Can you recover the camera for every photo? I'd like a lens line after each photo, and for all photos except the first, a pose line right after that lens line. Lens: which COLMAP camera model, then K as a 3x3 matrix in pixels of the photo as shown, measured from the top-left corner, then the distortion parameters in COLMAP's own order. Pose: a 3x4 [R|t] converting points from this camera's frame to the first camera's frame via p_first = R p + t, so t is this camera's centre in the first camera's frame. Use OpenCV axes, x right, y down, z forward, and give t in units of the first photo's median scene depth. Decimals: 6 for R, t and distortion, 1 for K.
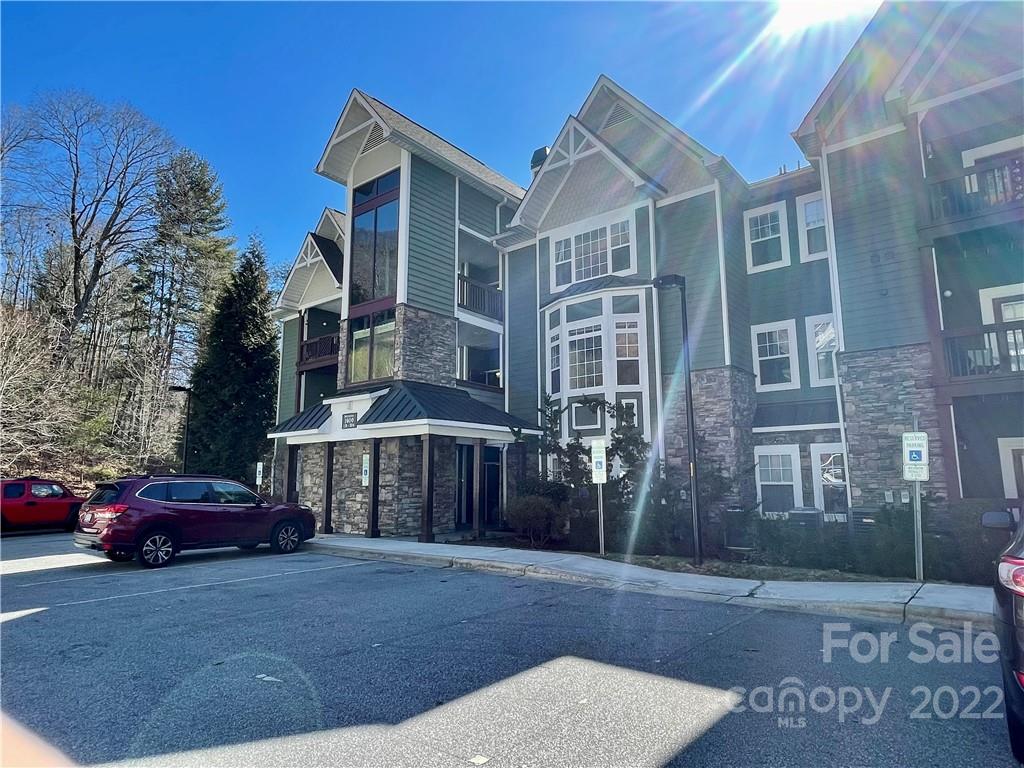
lens RADIAL K [[613.5, 0, 504.3], [0, 613.5, 389.2], [0, 0, 1]] dist [-0.018029, -0.008385]
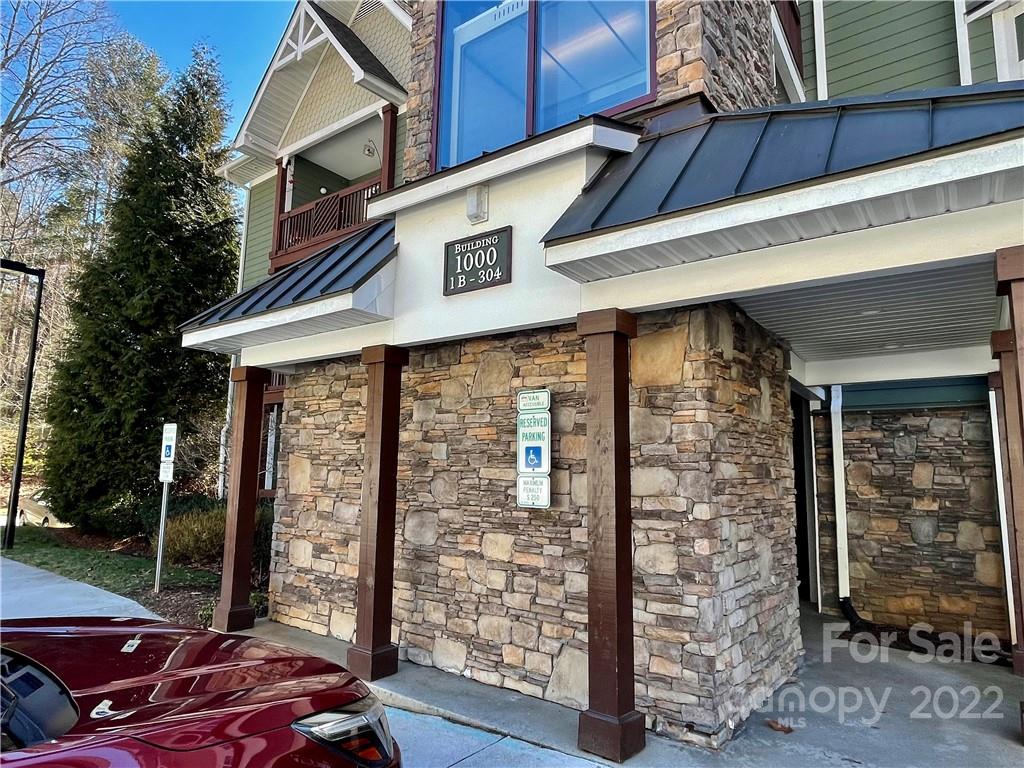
lens RADIAL K [[613.5, 0, 513.8], [0, 613.5, 385.7], [0, 0, 1]] dist [-0.018029, -0.008385]
pose [[0.998107, 0.024509, 0.056415, -0.160221], [-0.025482, 0.999538, 0.016592, 0.064253], [-0.055982, -0.017998, 0.998270, 0.468662]]
